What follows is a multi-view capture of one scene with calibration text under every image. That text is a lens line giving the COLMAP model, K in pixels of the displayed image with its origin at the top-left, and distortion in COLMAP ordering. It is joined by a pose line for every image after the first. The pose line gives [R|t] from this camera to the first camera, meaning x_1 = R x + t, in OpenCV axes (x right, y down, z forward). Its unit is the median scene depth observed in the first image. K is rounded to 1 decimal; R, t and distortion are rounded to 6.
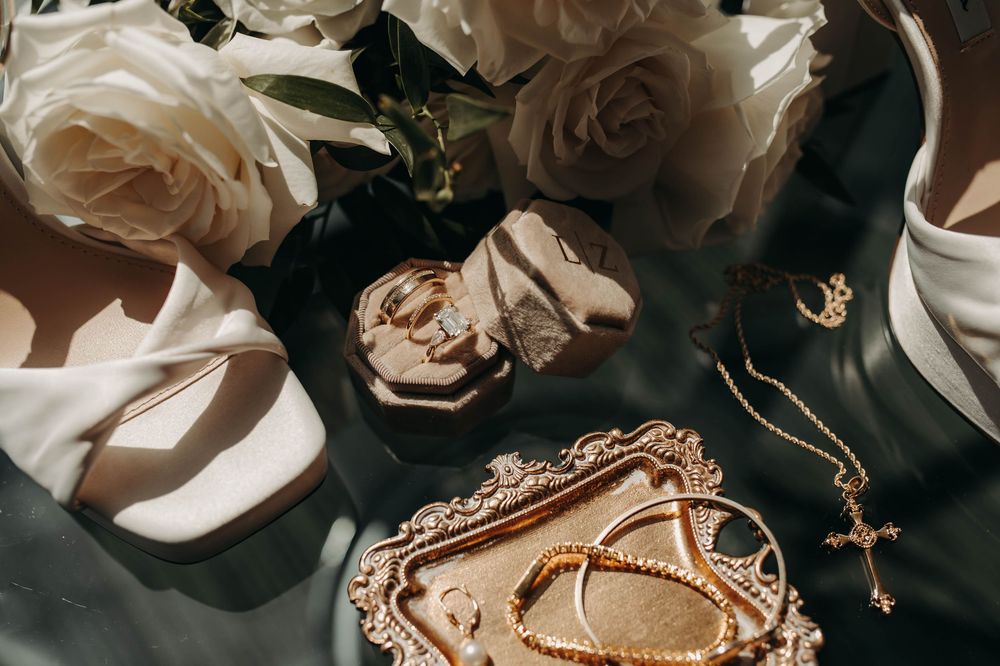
lens RADIAL K [[1062.3, 0, 493.4], [0, 1062.3, 341.1], [0, 0, 1]] dist [-0.081842, 0.103030]
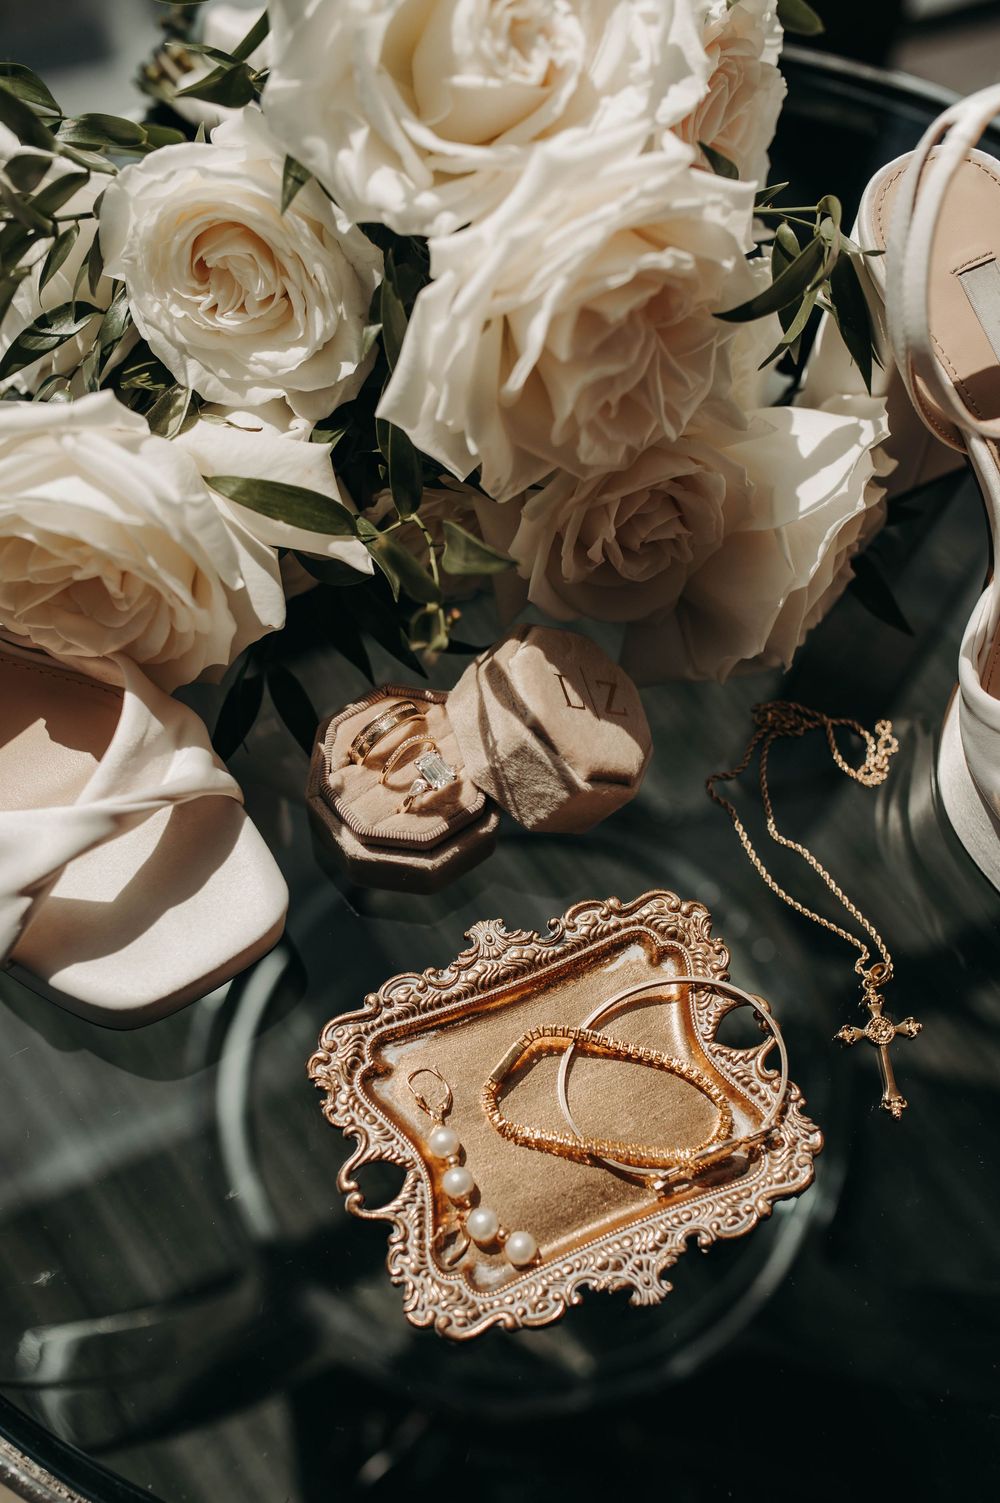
lens RADIAL K [[1672.3, 0, 507.5], [0, 1672.3, 823.0], [0, 0, 1]] dist [-0.096200, 0.316562]
pose [[0.997241, 0.049105, 0.055665, -0.053560], [-0.055078, 0.992246, 0.111416, -0.131074], [-0.049762, -0.114174, 0.992214, -0.373652]]
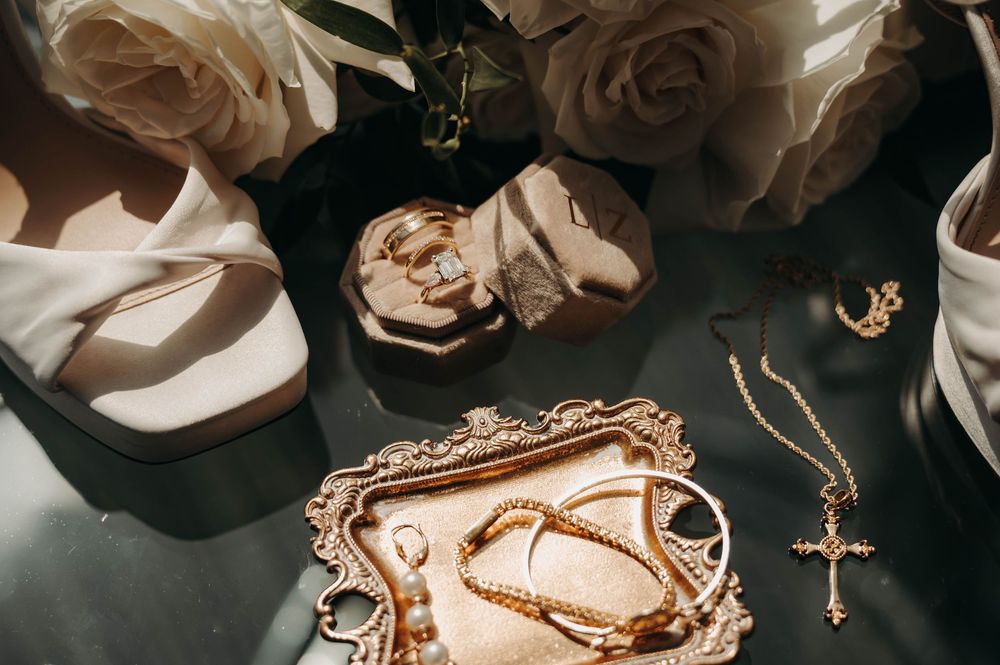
lens RADIAL K [[2445.1, 0, 519.6], [0, 2445.1, 333.7], [0, 0, 1]] dist [0.599207, 0.443777]
pose [[0.984381, 0.151682, -0.089372, 0.241002], [-0.153126, 0.988161, -0.009490, 0.056270], [0.086875, 0.023027, 0.995953, -1.288896]]
